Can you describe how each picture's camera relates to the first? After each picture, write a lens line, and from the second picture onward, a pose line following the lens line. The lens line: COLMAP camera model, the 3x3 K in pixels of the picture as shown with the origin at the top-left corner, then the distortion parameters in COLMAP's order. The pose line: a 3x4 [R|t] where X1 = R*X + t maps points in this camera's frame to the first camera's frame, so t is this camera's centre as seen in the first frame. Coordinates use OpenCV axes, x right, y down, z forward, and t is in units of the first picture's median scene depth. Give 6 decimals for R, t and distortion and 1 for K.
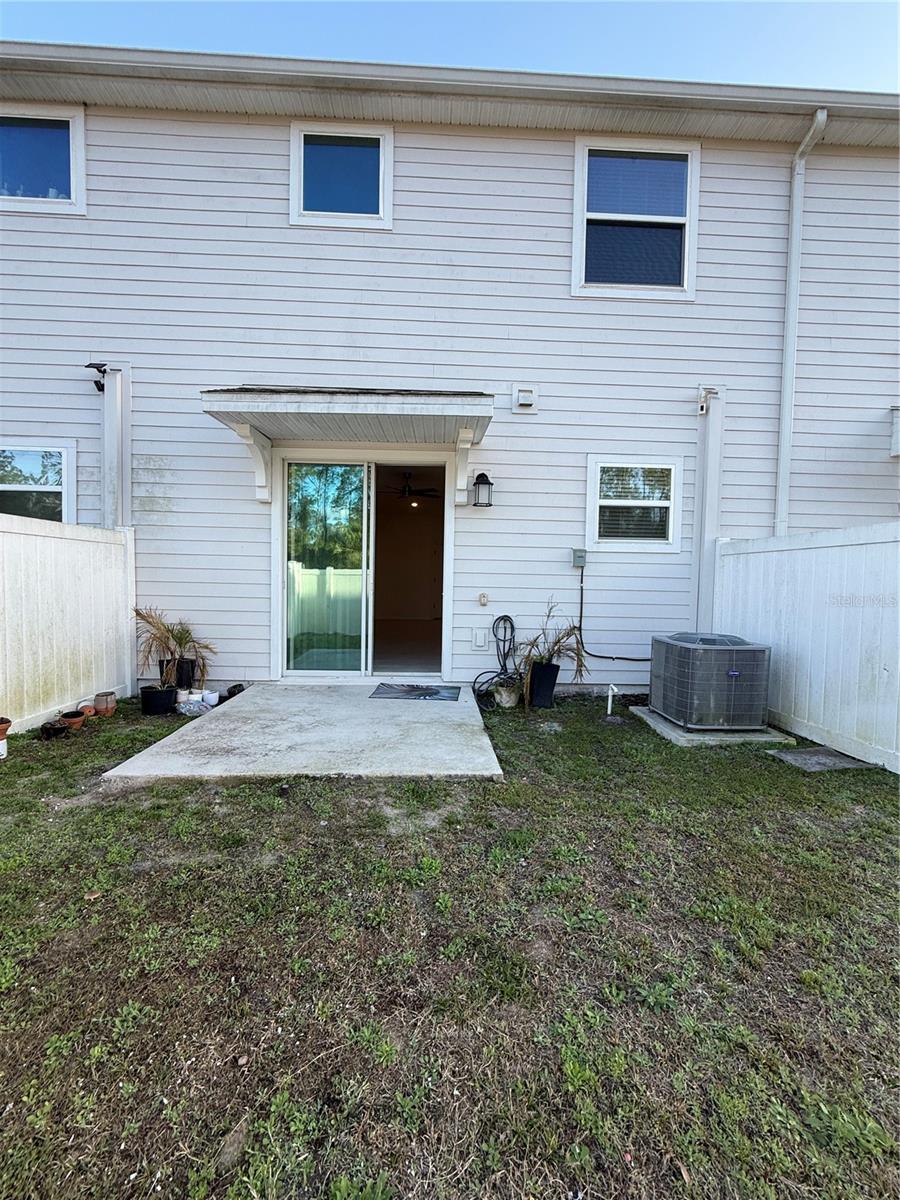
lens RADIAL K [[478.2, 0, 449.3], [0, 478.2, 594.3], [0, 0, 1]] dist [0.000234, 0.000105]
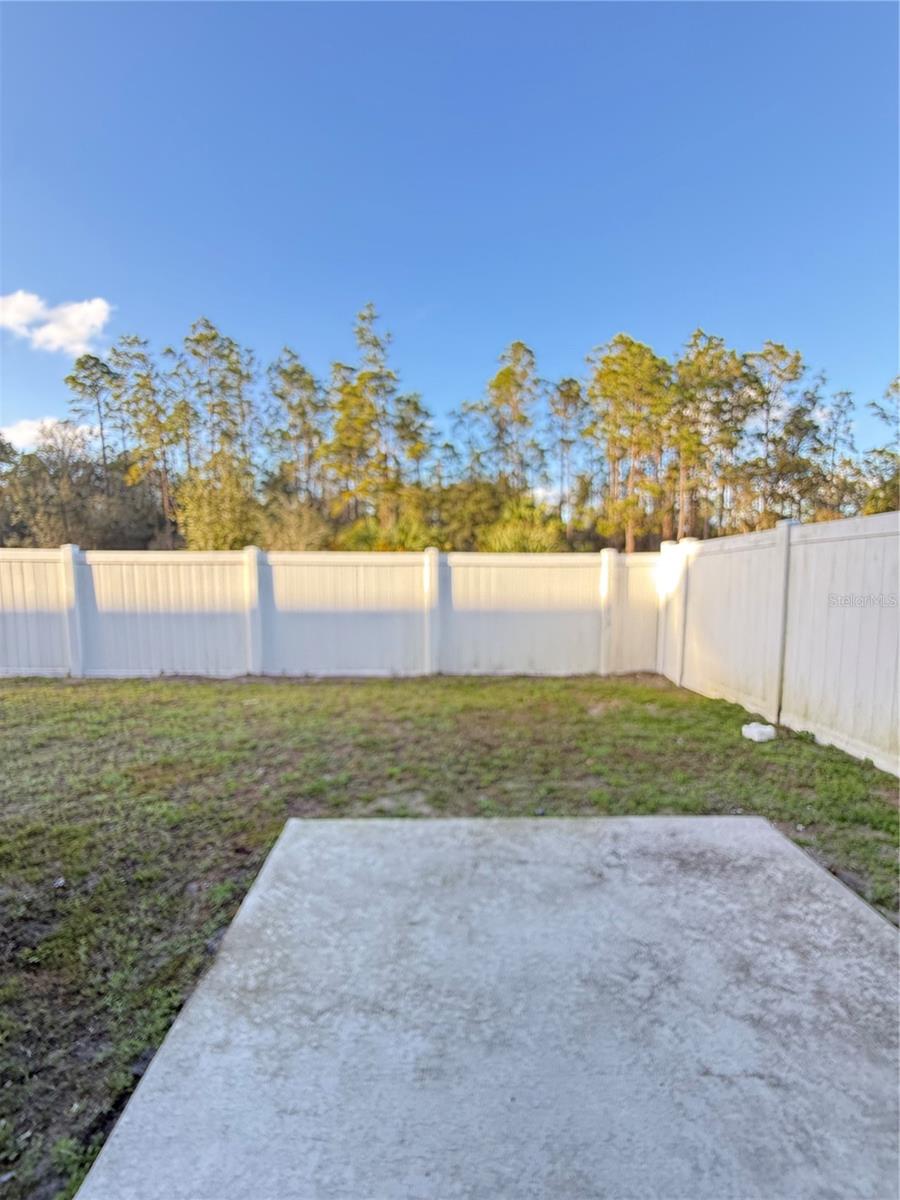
lens RADIAL K [[478.2, 0, 450.0], [0, 478.2, 600.7], [0, 0, 1]] dist [0.000234, 0.000105]
pose [[-0.999827, -0.017831, 0.005204, -0.148684], [-0.016917, 0.989831, 0.141236, -0.100609], [-0.007670, 0.141123, -0.989962, 1.585440]]
